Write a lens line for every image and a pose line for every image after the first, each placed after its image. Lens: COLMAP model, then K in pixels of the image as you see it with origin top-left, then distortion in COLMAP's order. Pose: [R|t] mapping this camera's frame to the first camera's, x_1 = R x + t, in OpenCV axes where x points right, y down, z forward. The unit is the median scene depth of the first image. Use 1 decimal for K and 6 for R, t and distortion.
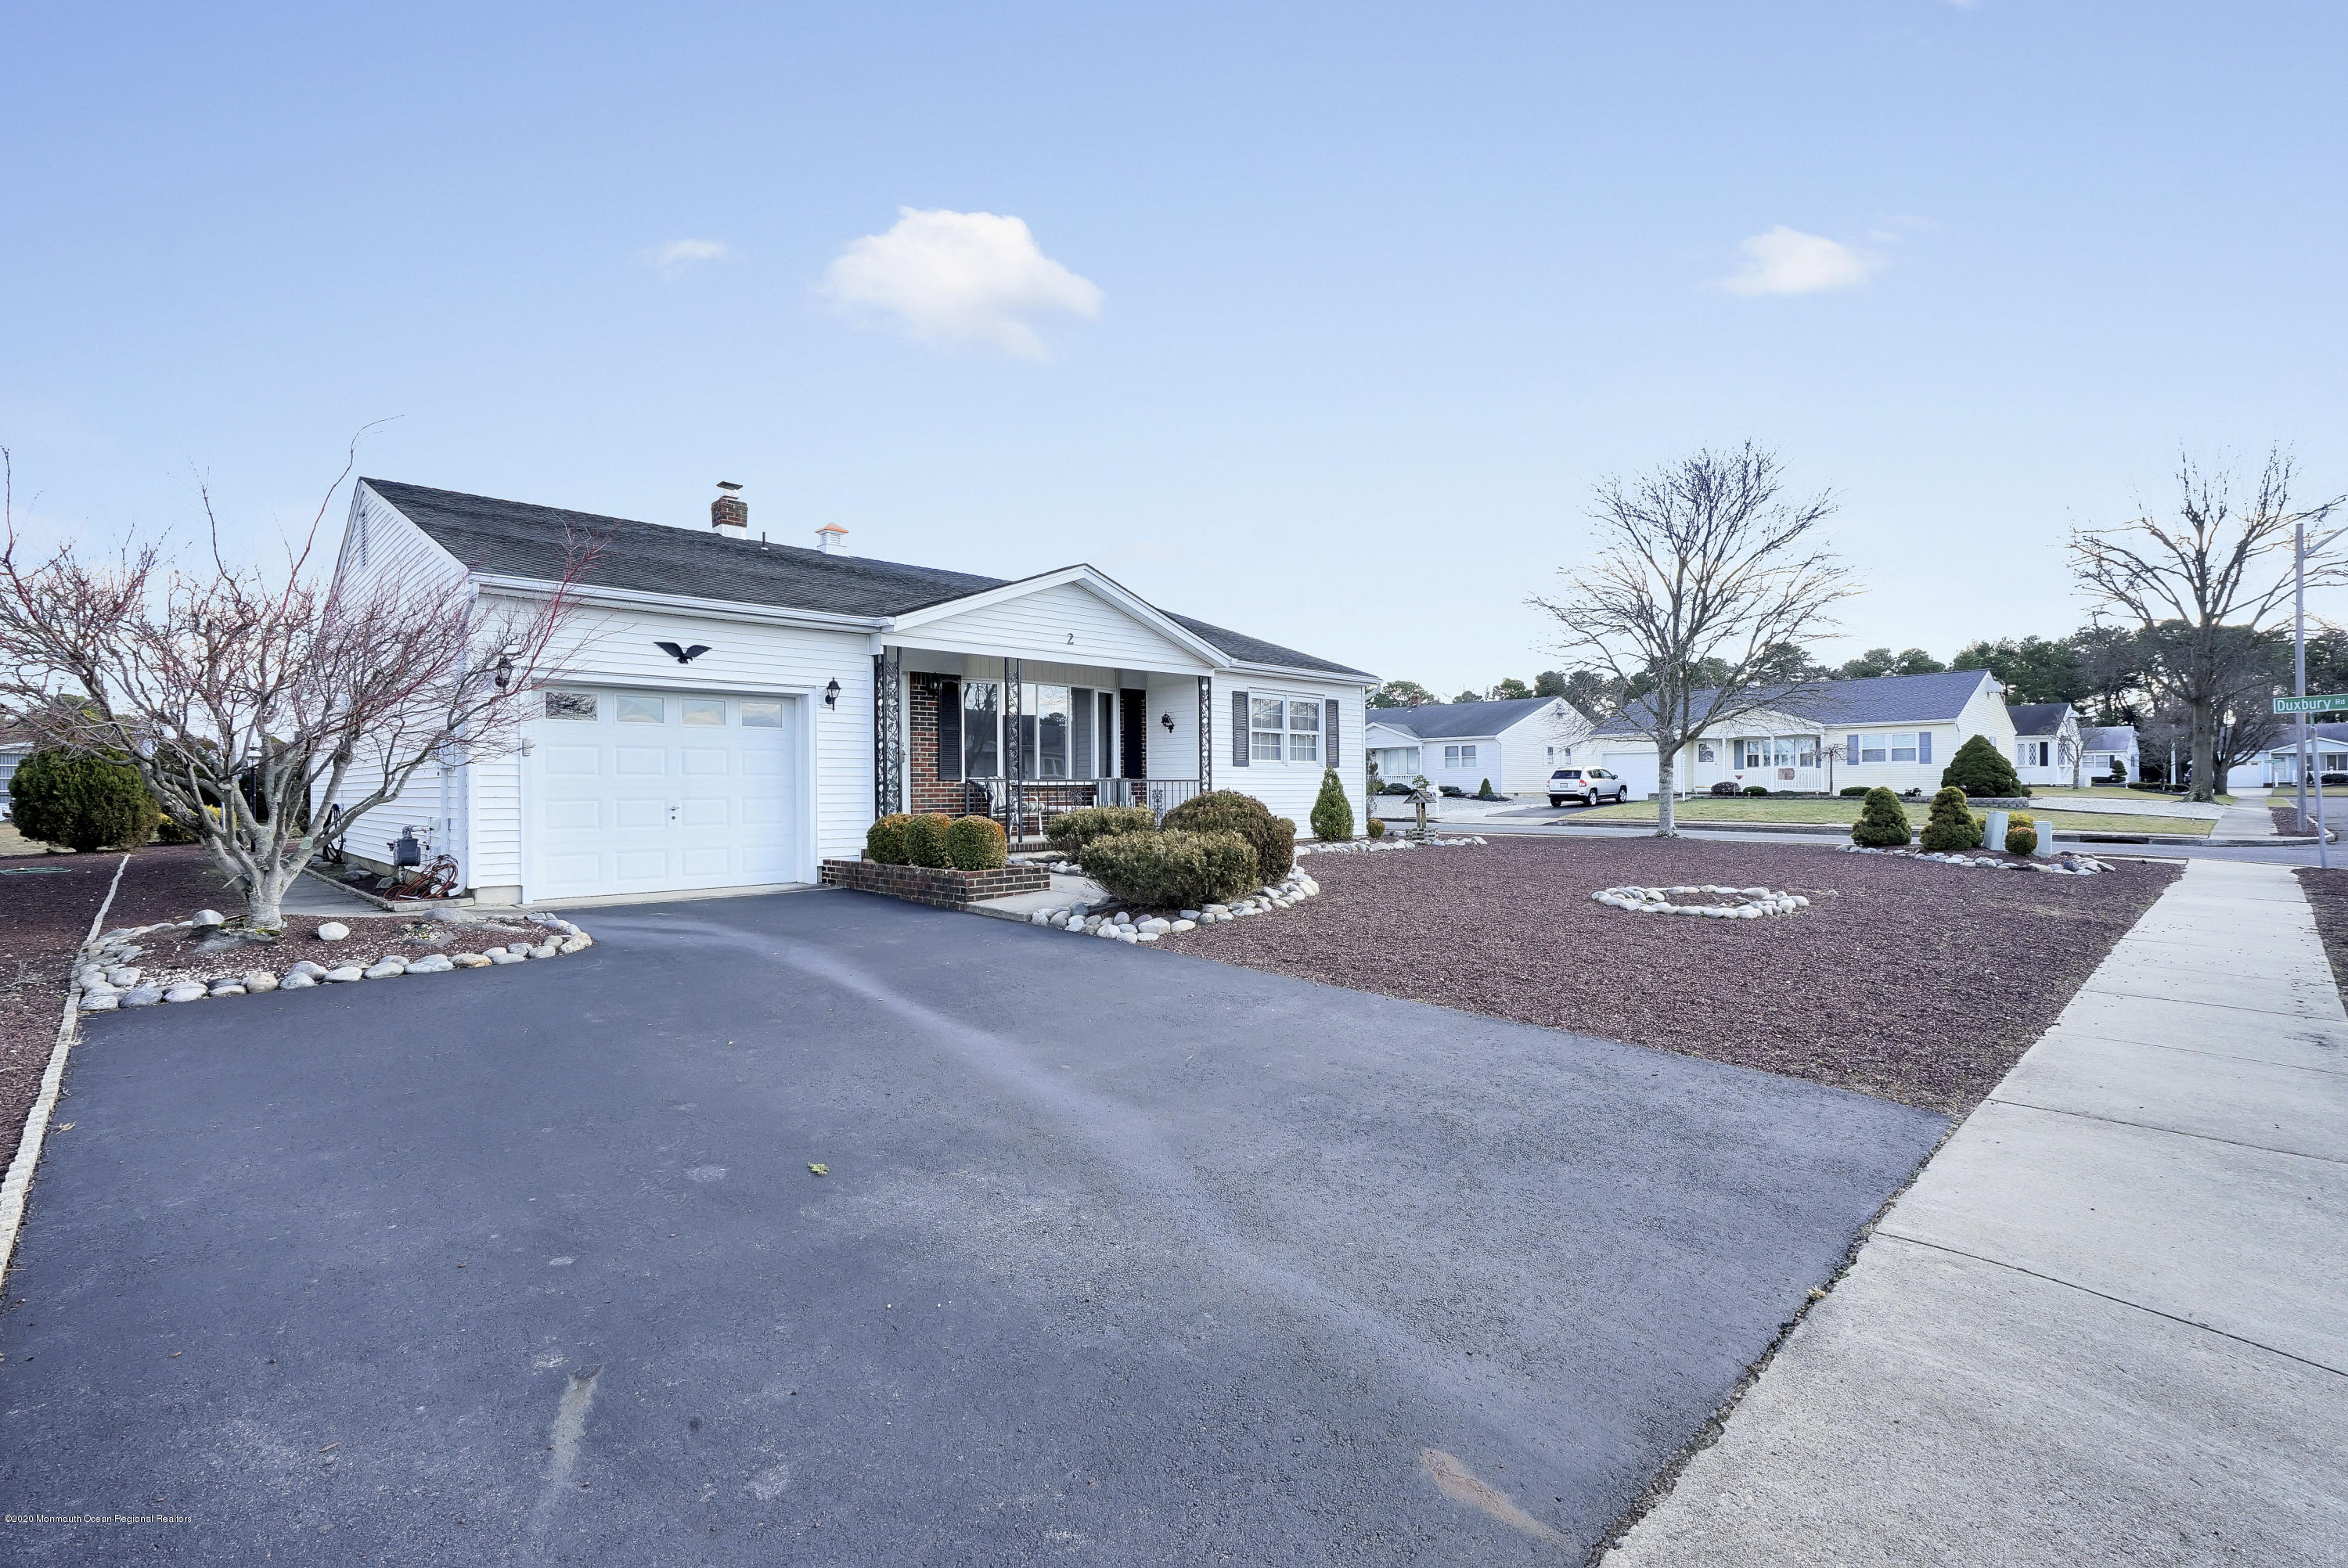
lens RADIAL K [[1054.2, 0, 1176.4], [0, 1054.2, 787.1], [0, 0, 1]] dist [-0.004585, 0.002256]
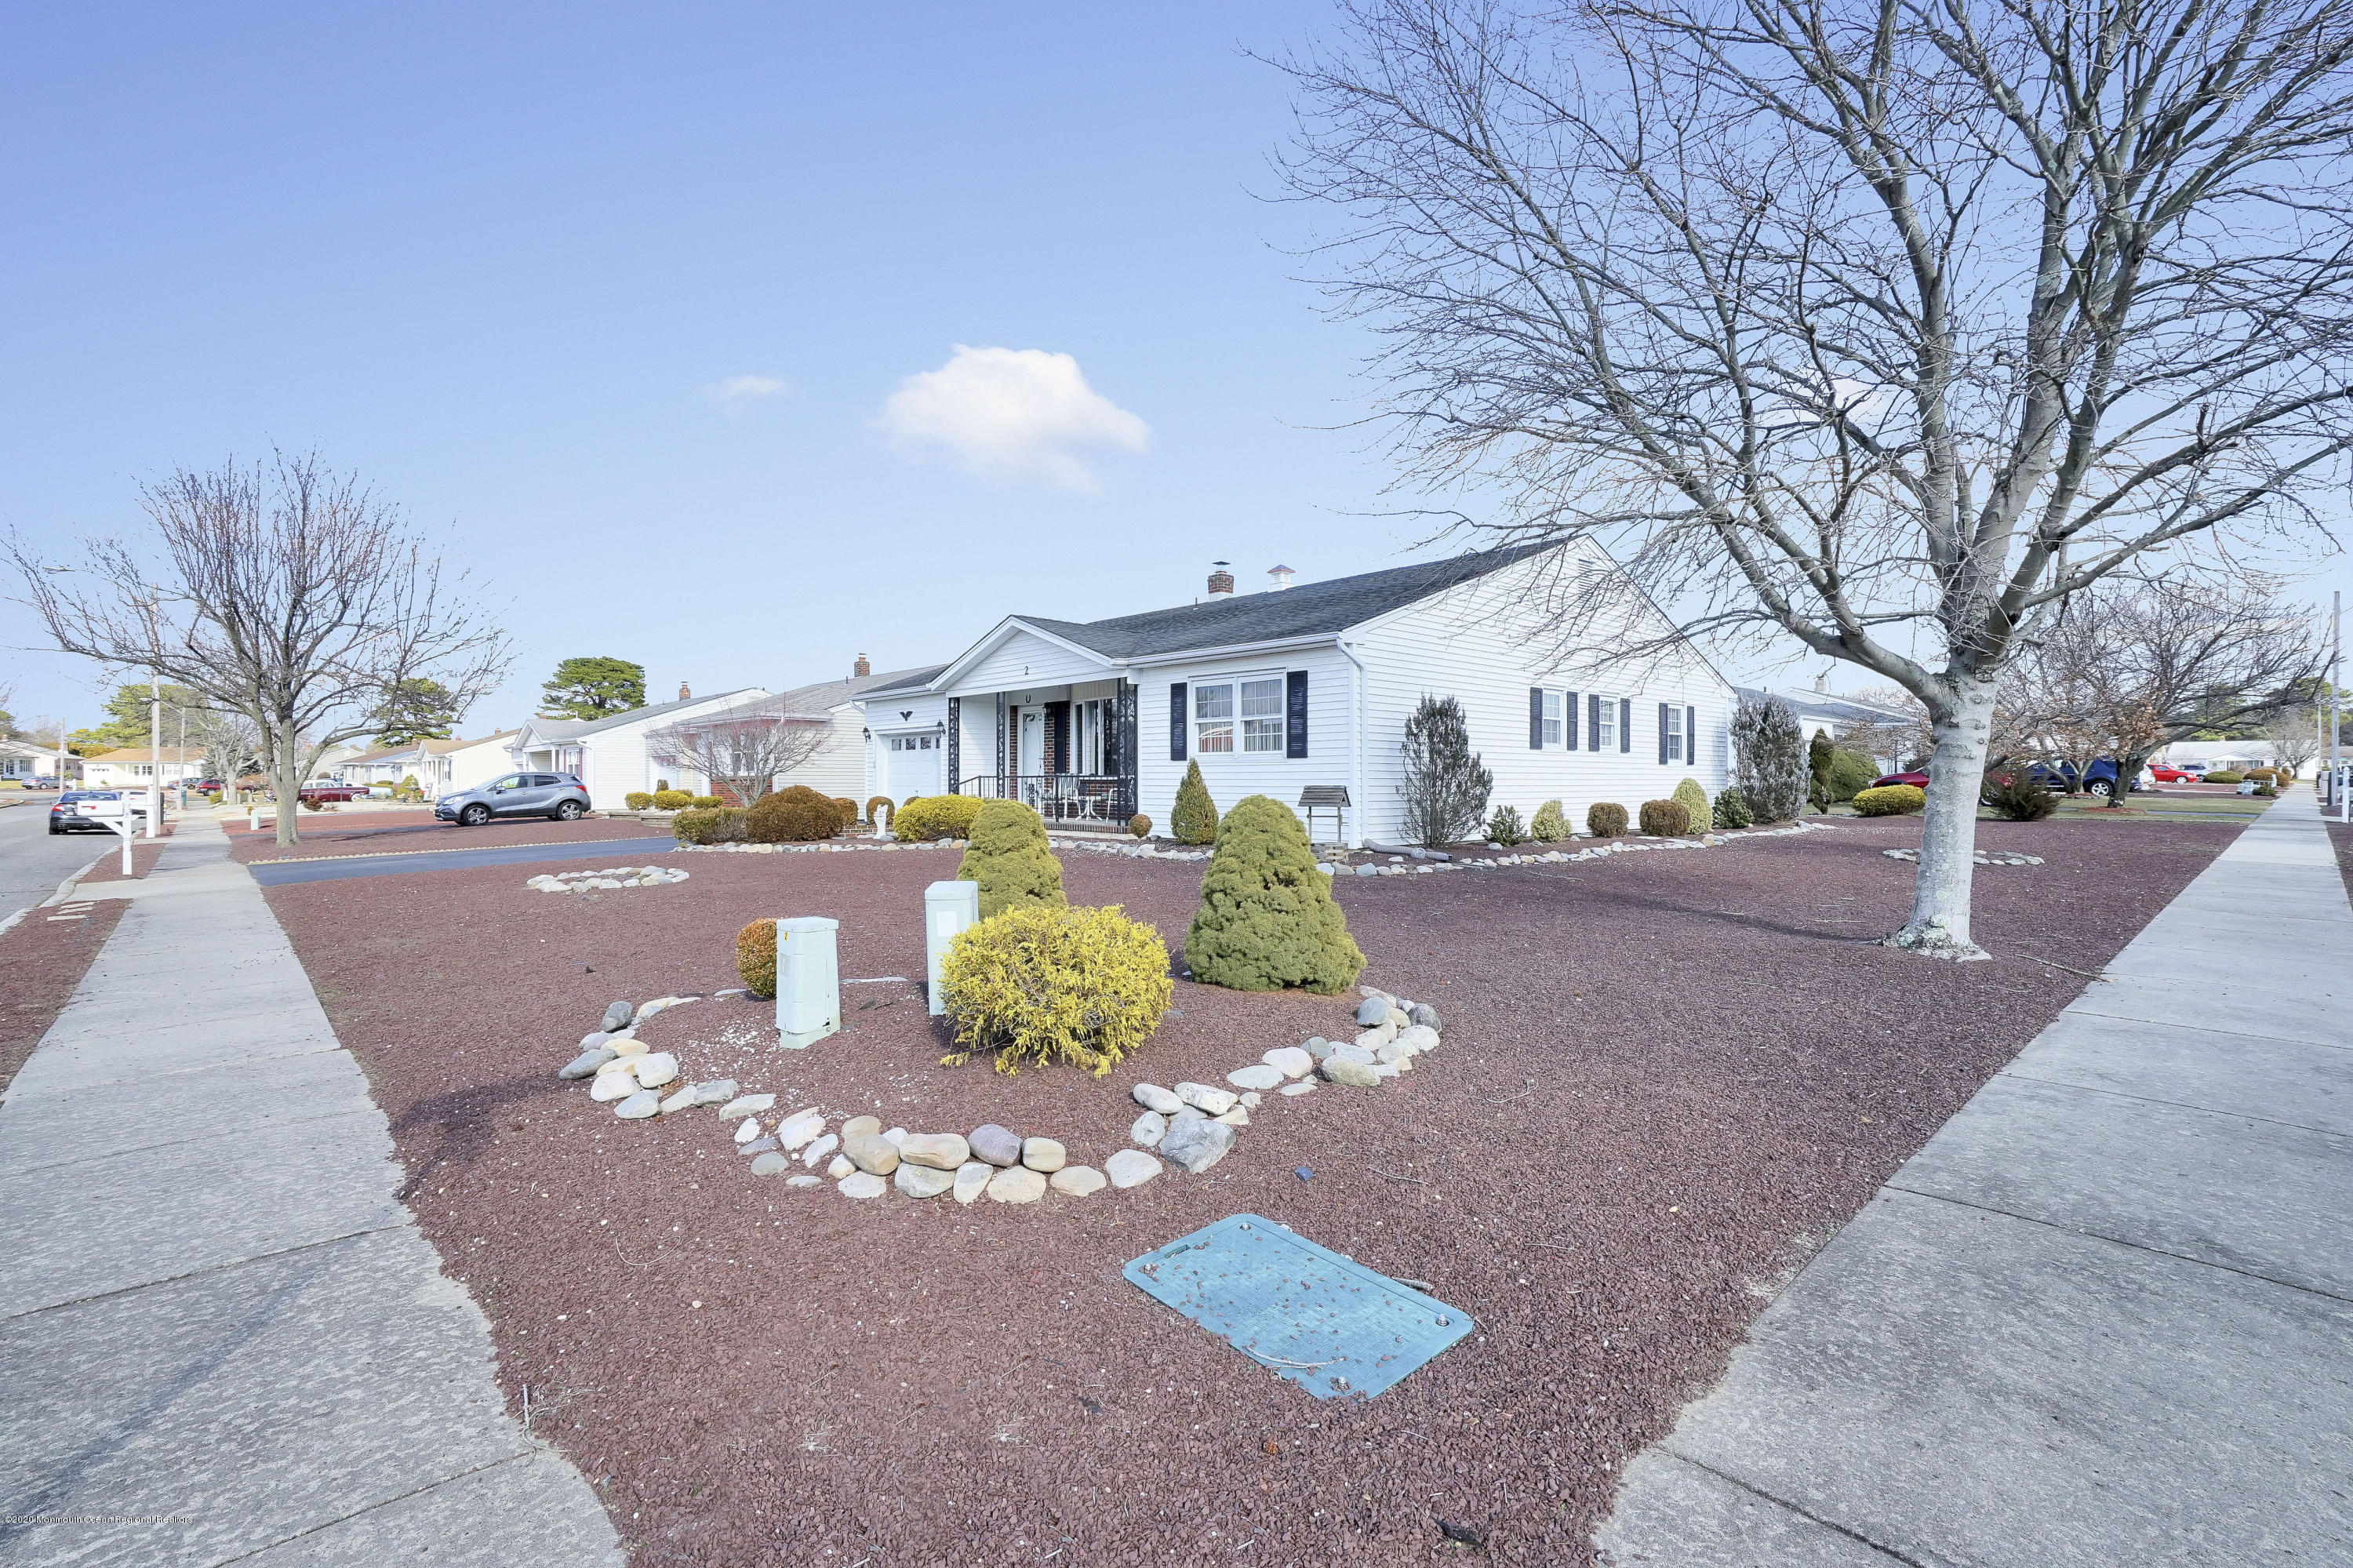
lens RADIAL K [[1056.6, 0, 1178.9], [0, 1056.6, 787.2], [0, 0, 1]] dist [-0.004585, 0.002256]
pose [[-0.021344, 0.011676, -0.999704, 1.035575], [0.001564, 0.999931, 0.011645, -0.006770], [0.999771, -0.001315, -0.021361, 1.029658]]
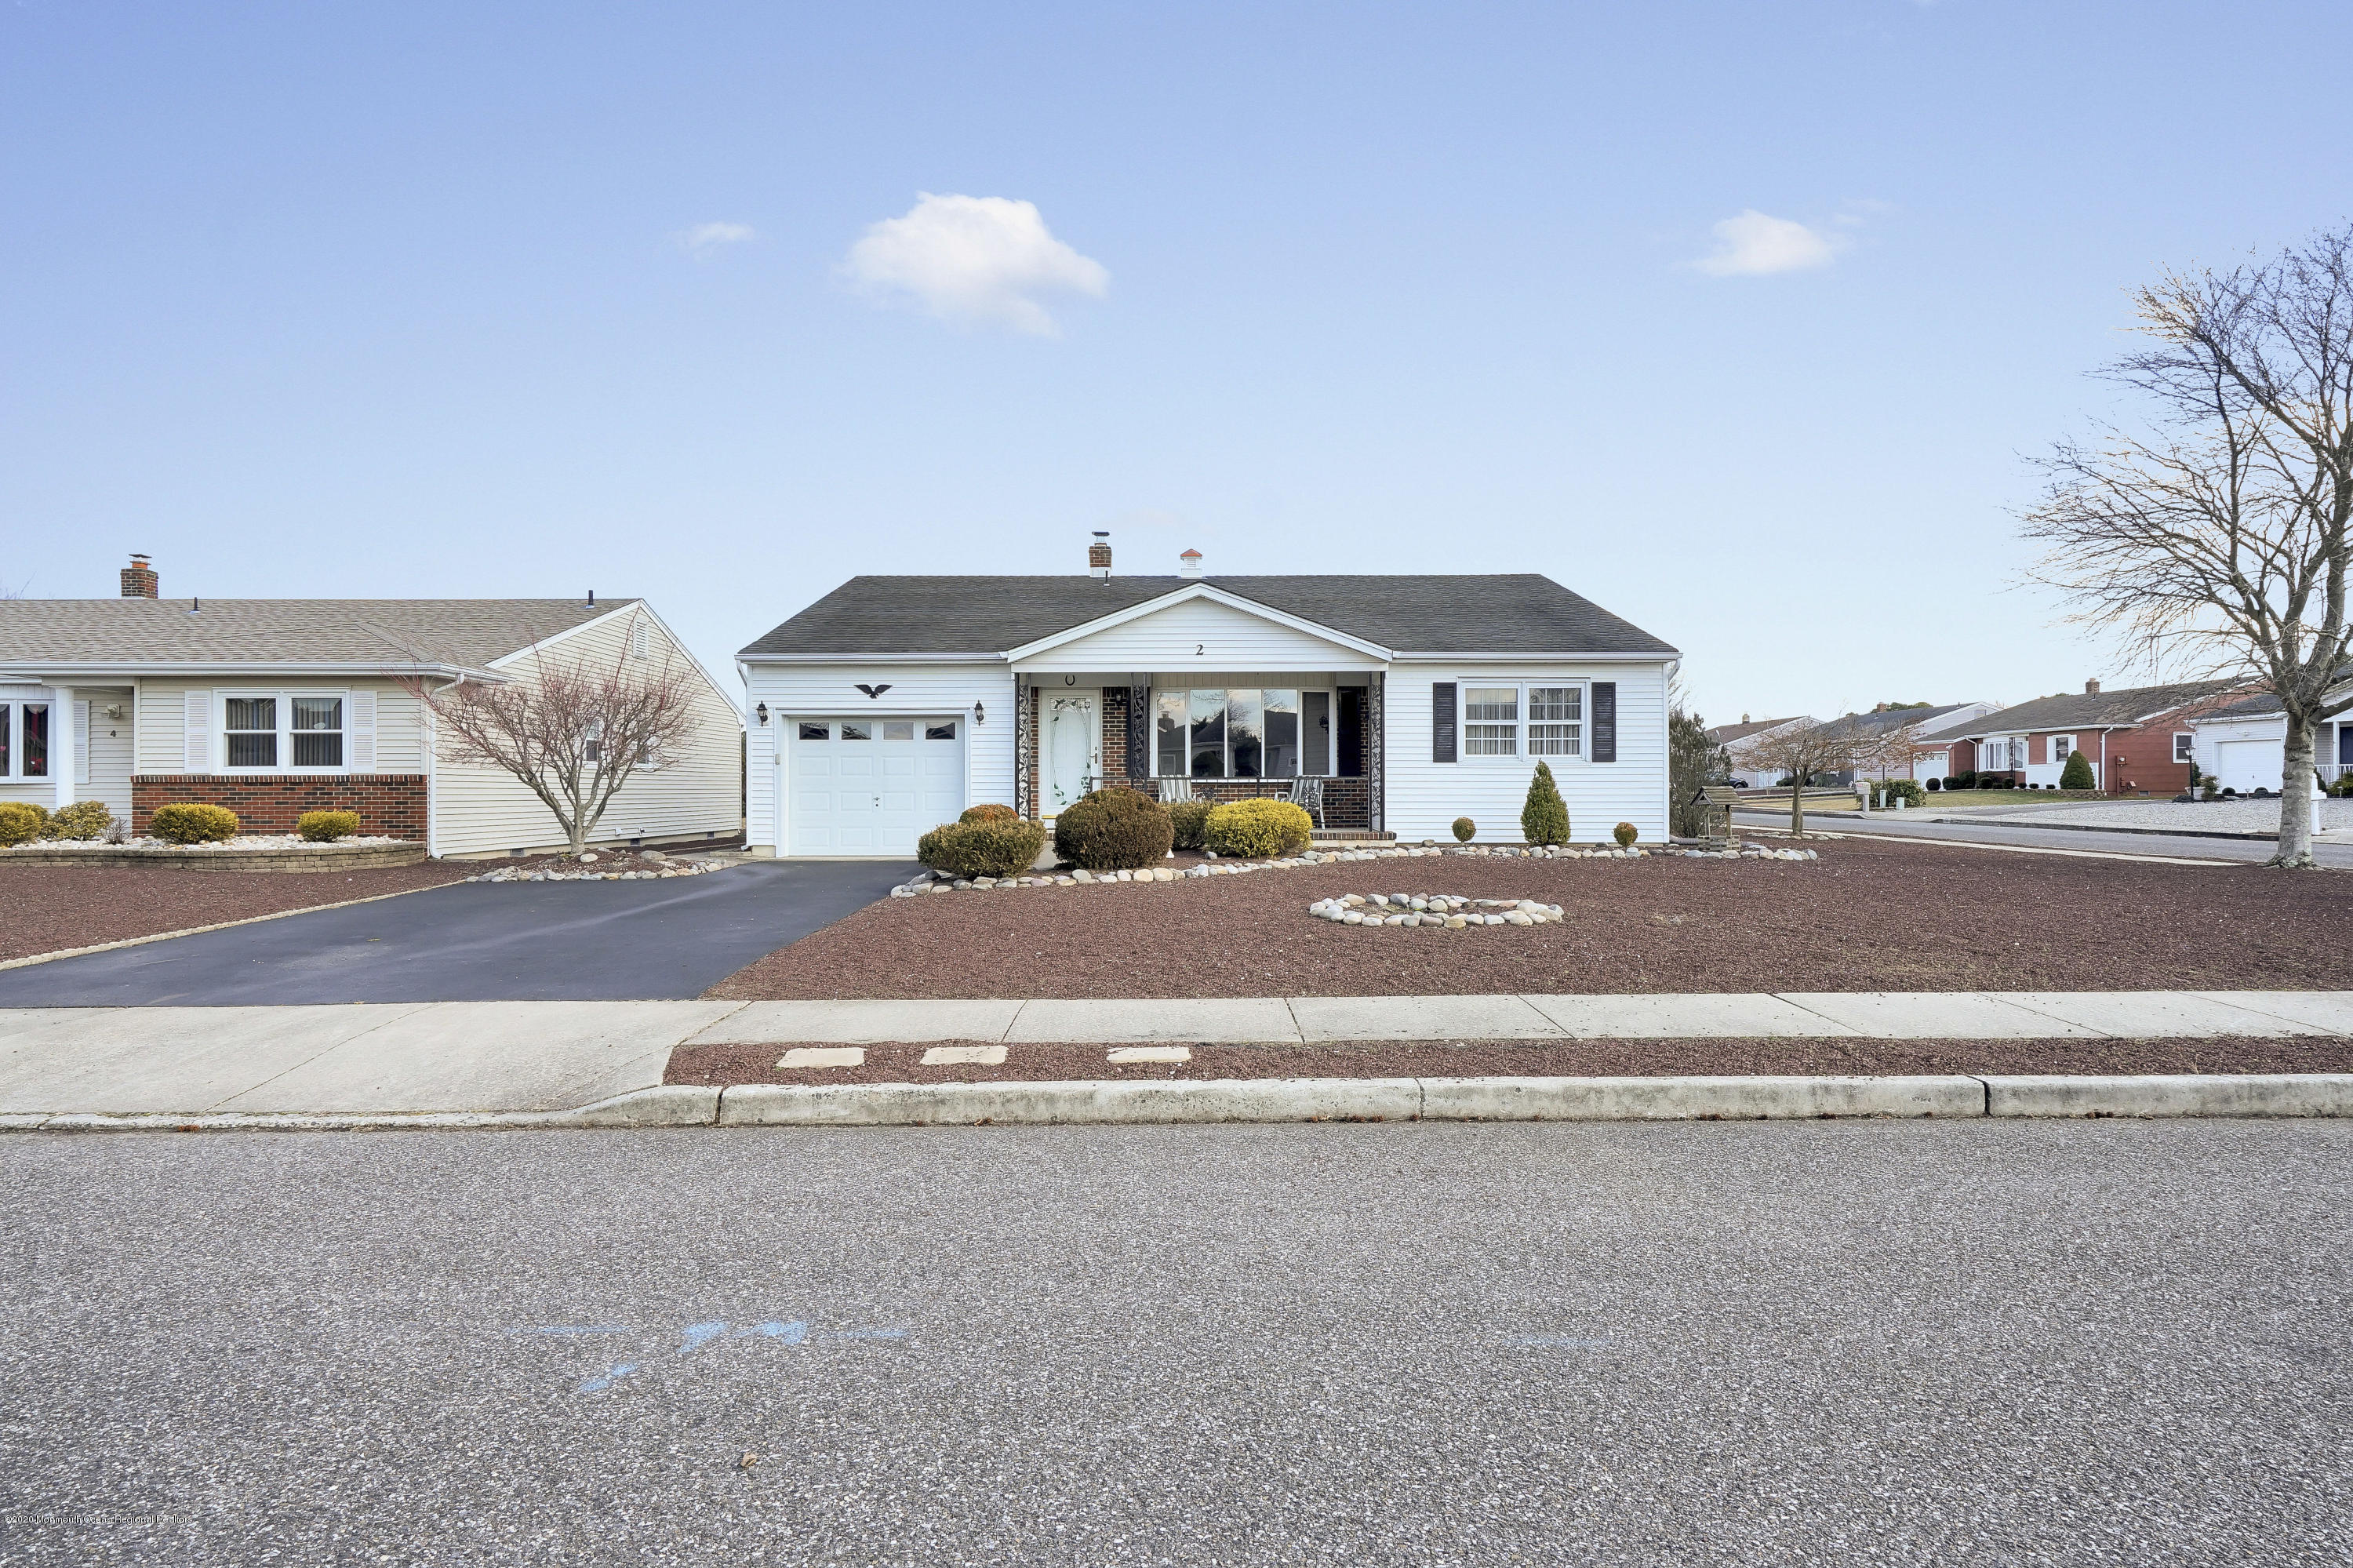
lens RADIAL K [[1228.0, 0, 1179.1], [0, 1228.0, 785.9], [0, 0, 1]] dist [0.002418, 0.001414]
pose [[0.721142, 0.002681, -0.692783, 0.653067], [-0.000918, 0.999995, 0.002914, -0.001799], [0.692787, -0.001465, 0.721141, 0.049300]]
